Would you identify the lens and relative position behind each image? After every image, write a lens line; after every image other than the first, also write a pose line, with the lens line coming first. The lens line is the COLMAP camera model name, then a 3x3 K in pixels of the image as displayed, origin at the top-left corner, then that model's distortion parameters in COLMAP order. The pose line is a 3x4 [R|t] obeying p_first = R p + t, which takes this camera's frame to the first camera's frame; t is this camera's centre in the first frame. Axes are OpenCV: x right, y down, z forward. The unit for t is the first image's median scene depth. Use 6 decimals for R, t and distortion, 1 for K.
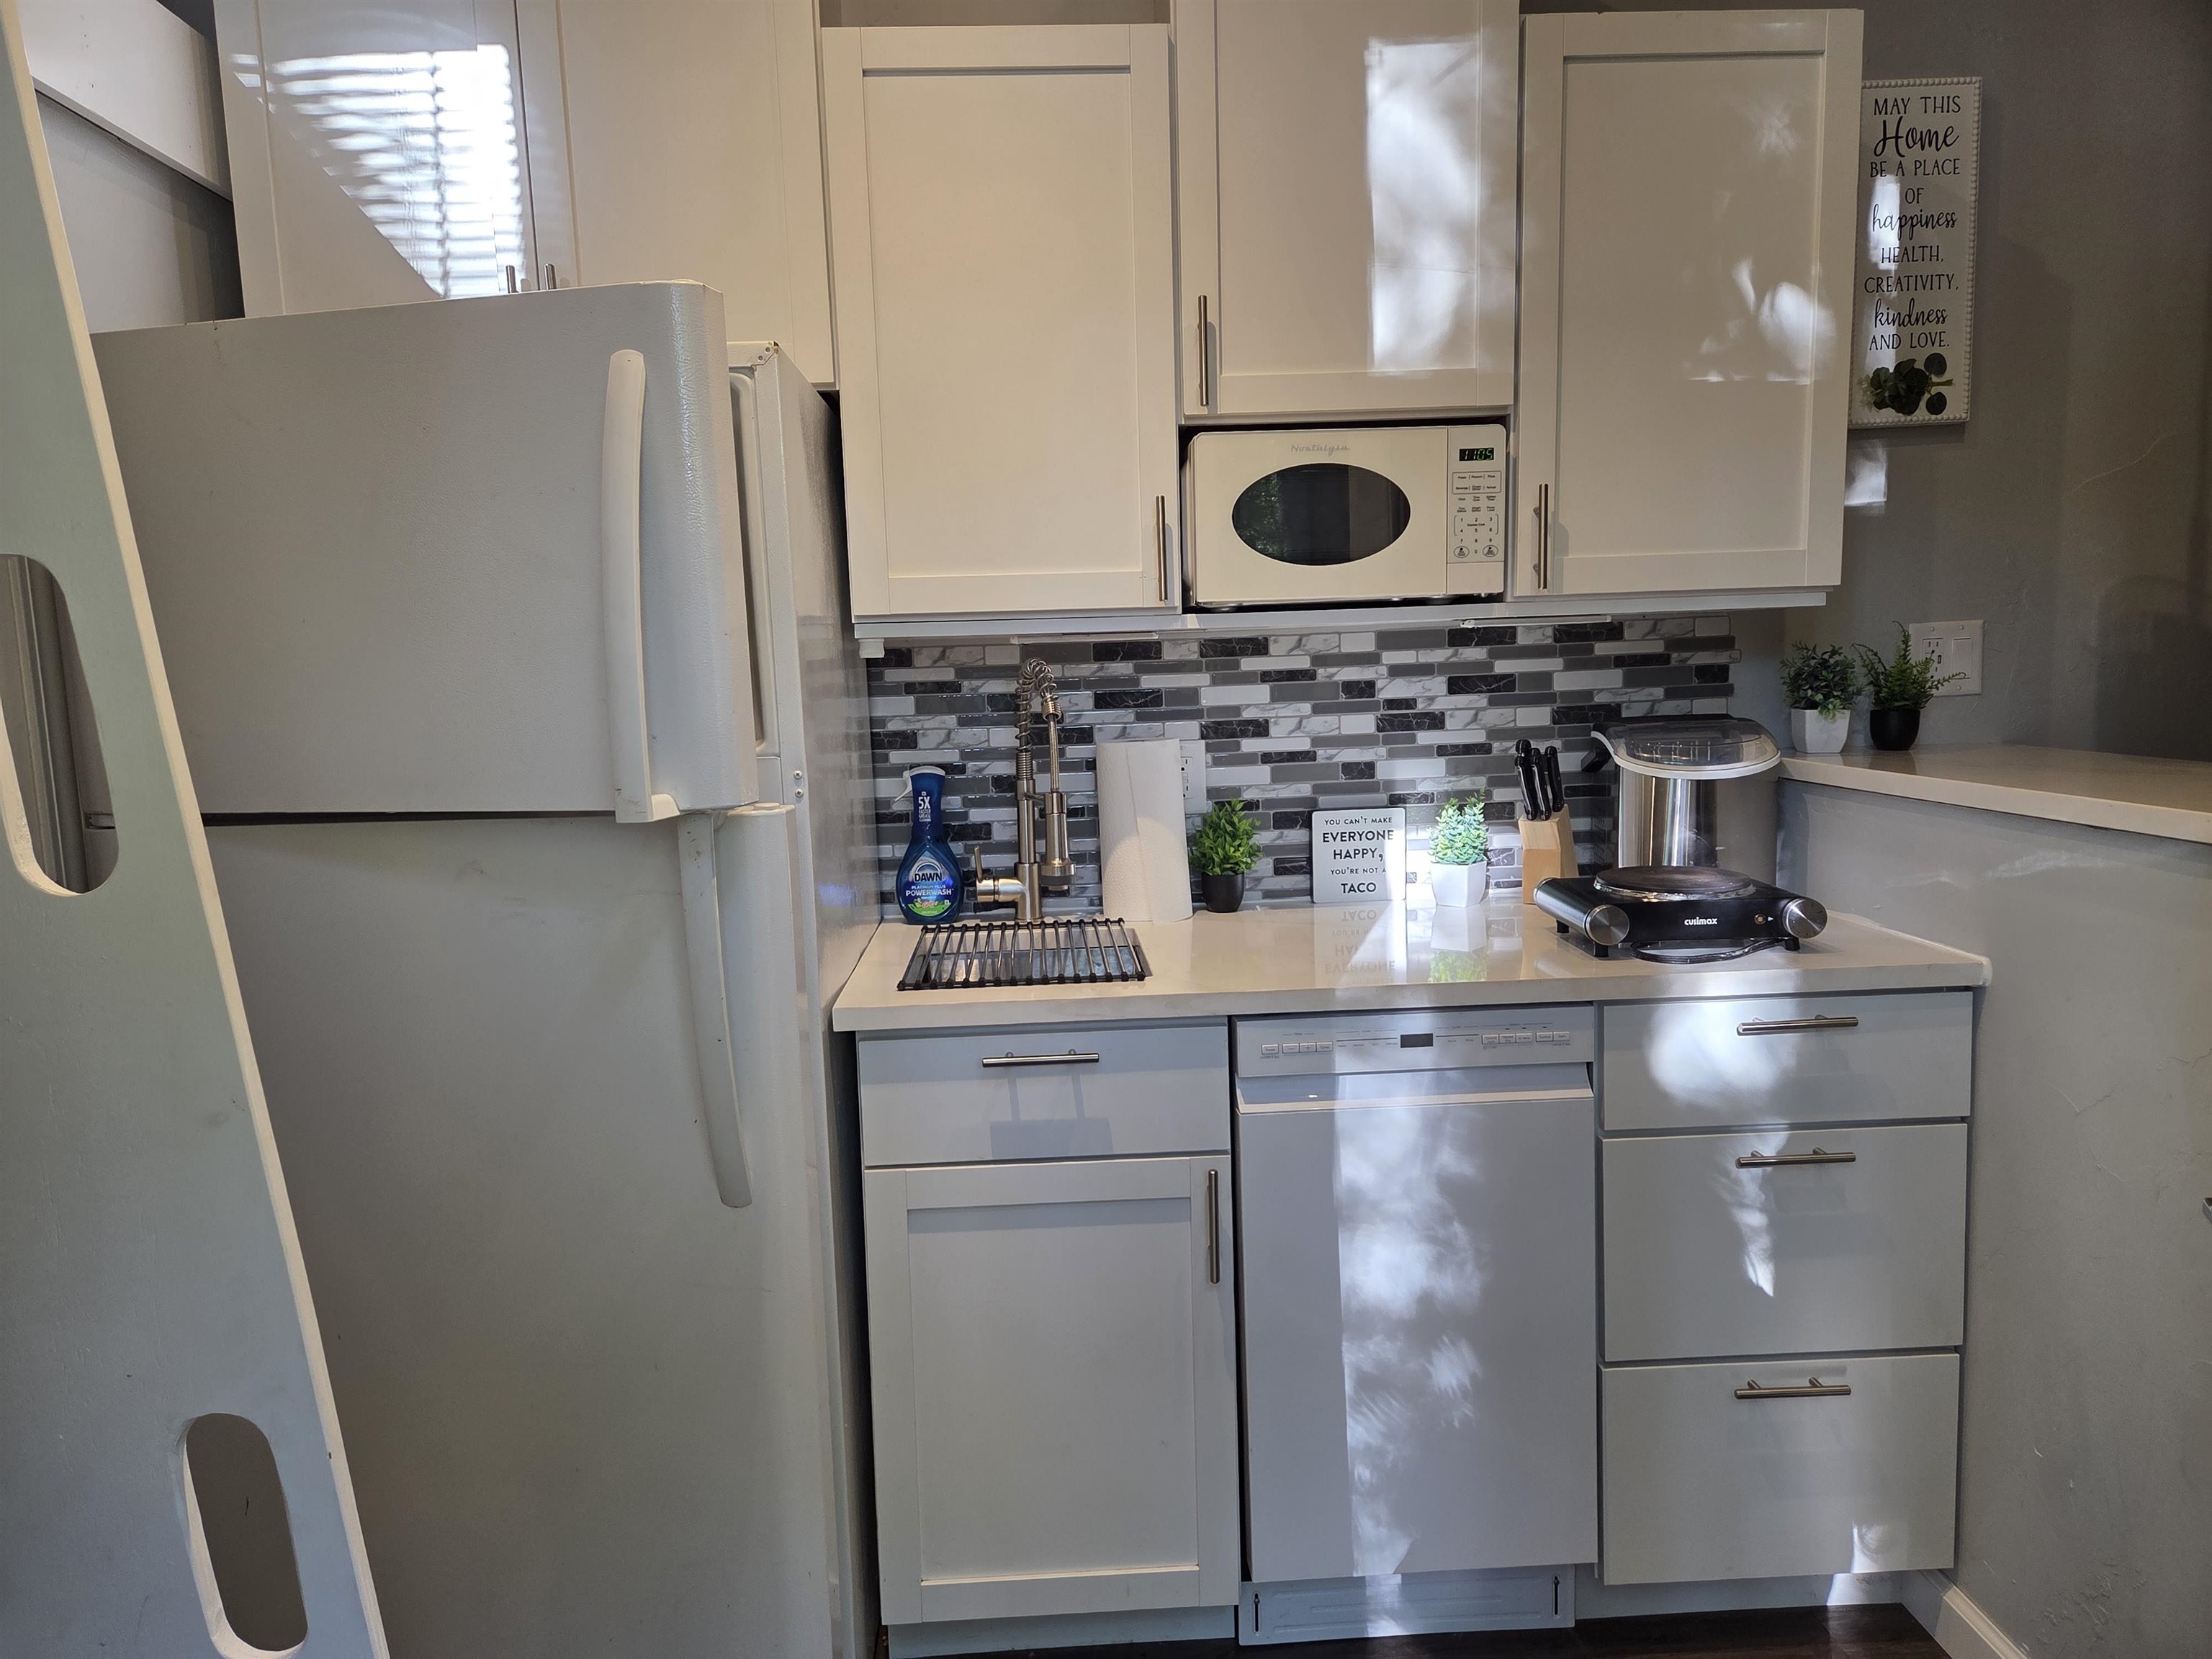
lens RADIAL K [[1462.0, 0, 1100.8], [0, 1462.0, 834.3], [0, 0, 1]] dist [0.085674, -0.079873]
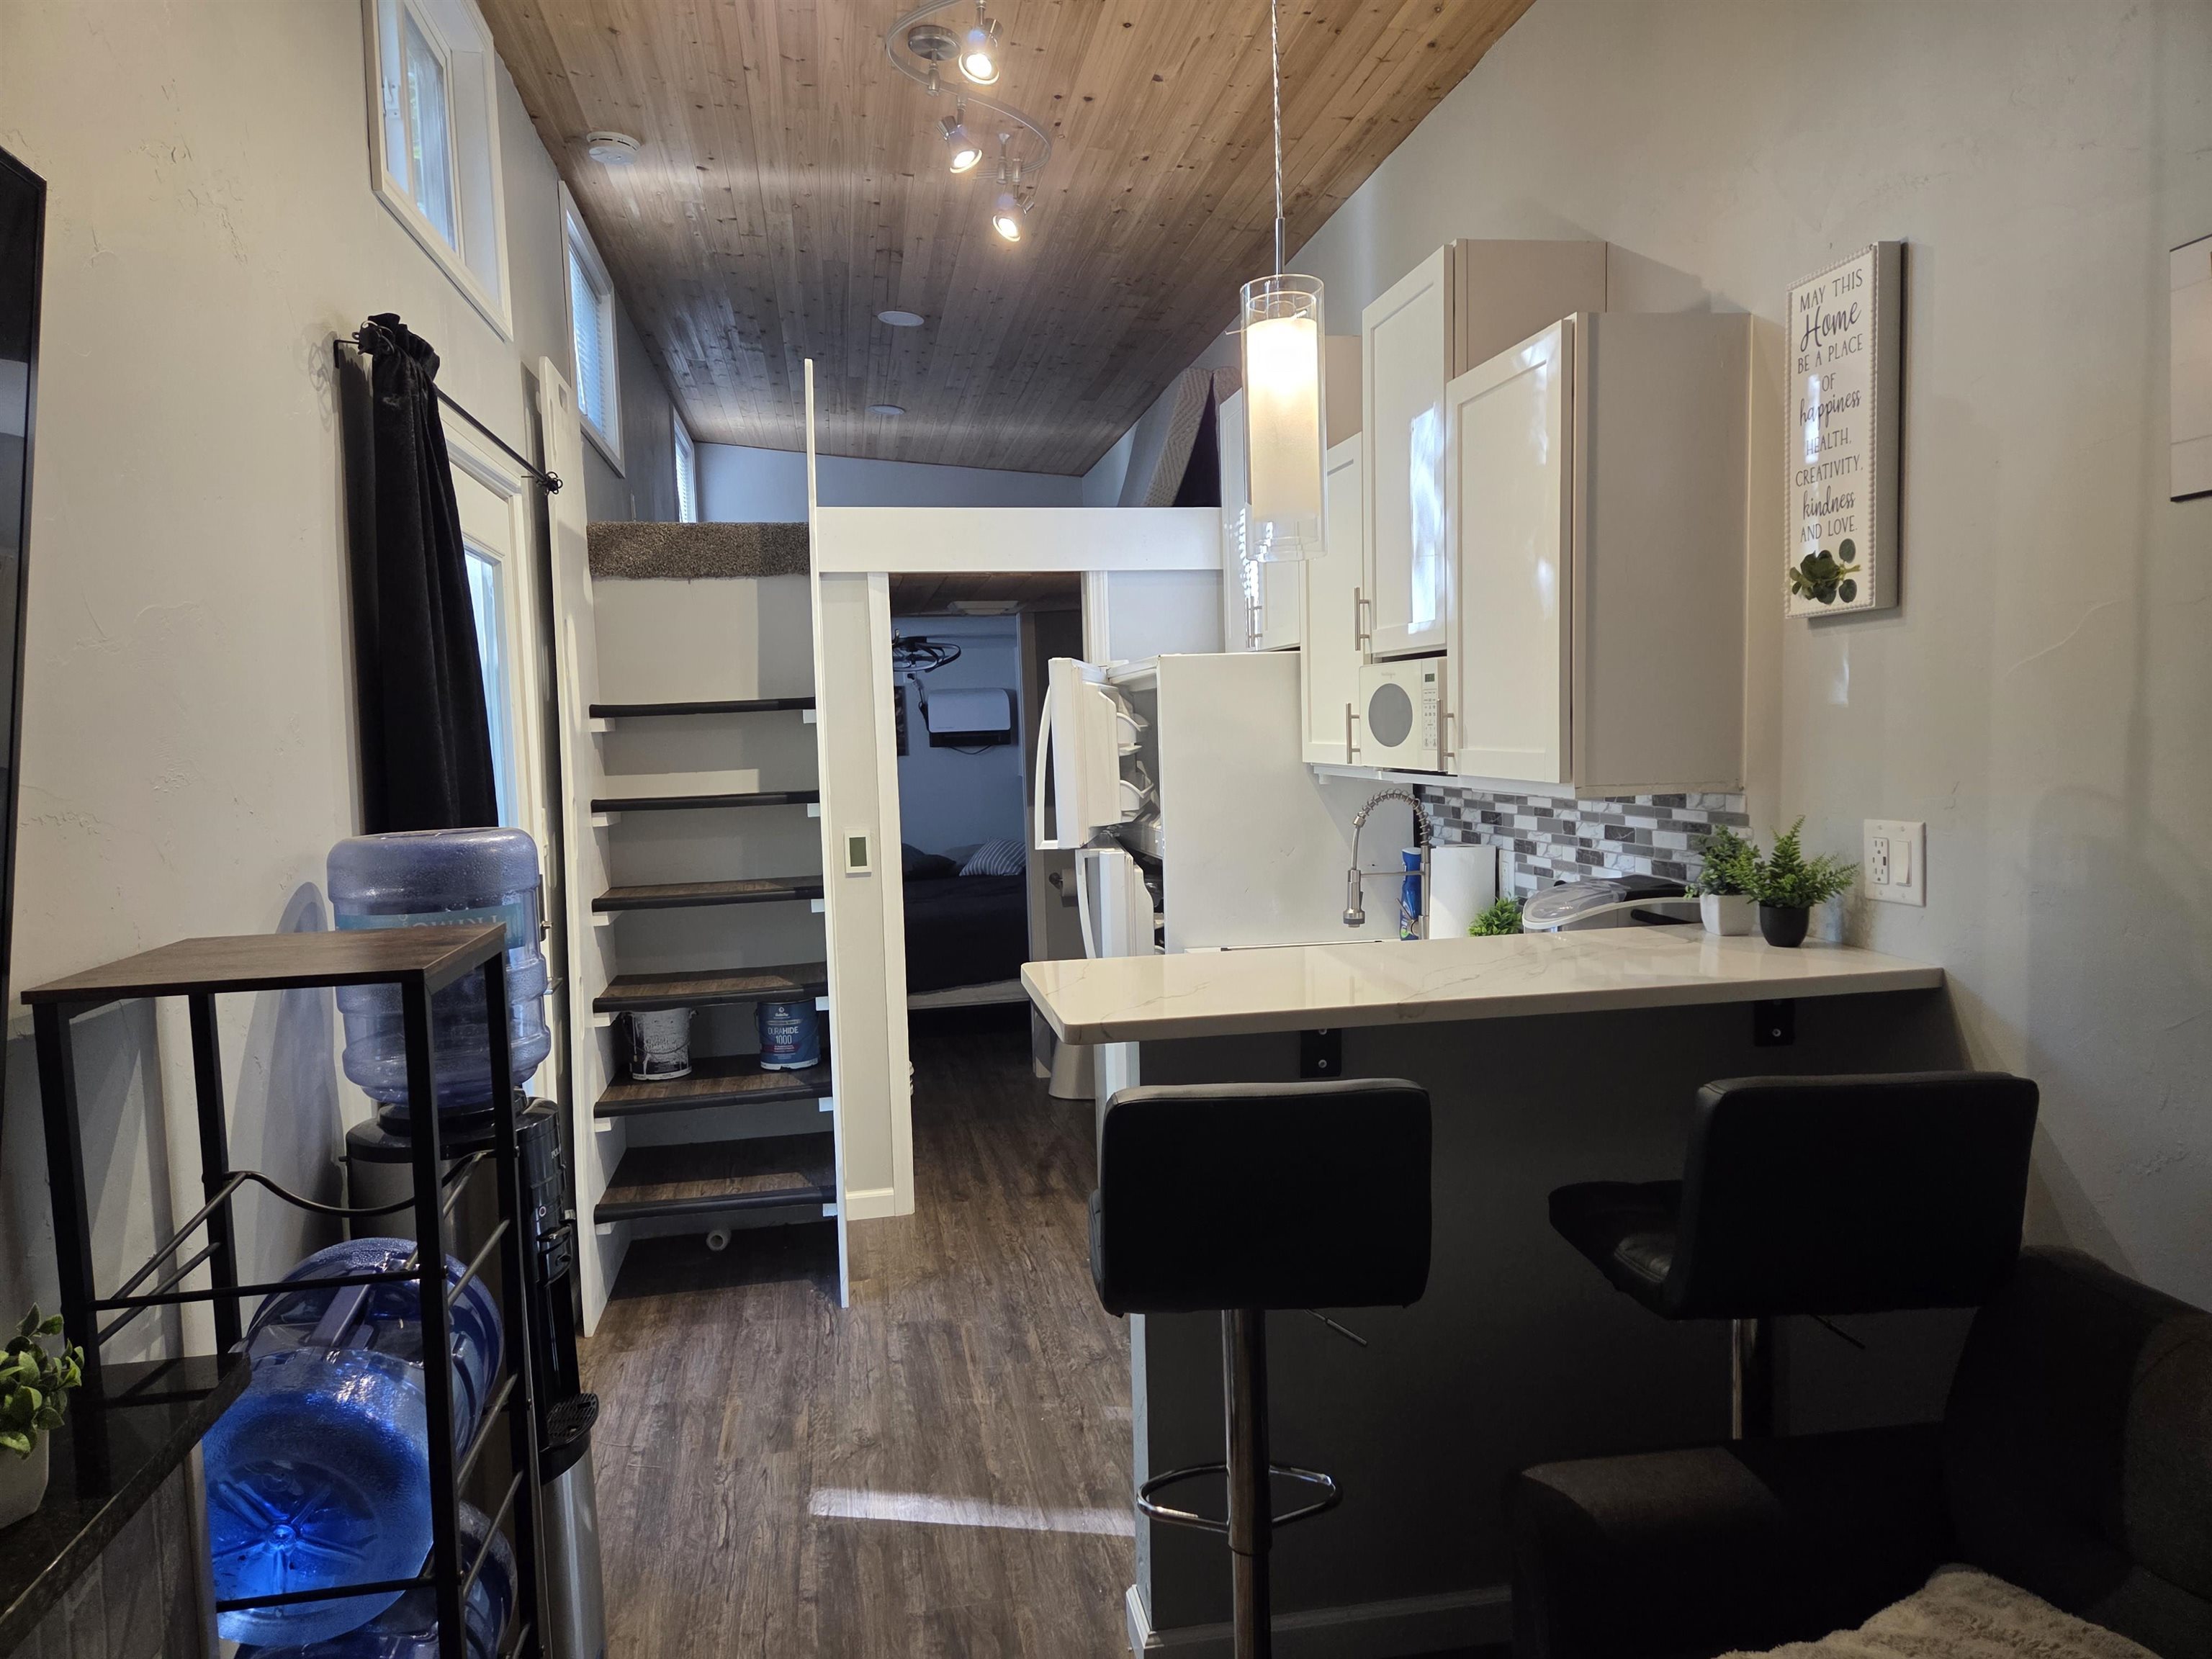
lens RADIAL K [[1462.0, 0, 1100.8], [0, 1462.0, 834.3], [0, 0, 1]] dist [0.085674, -0.079873]
pose [[0.137370, 0.105543, -0.984881, 1.430443], [-0.093270, 0.991267, 0.093219, -0.179099], [0.986119, 0.079055, 0.146015, 0.408453]]
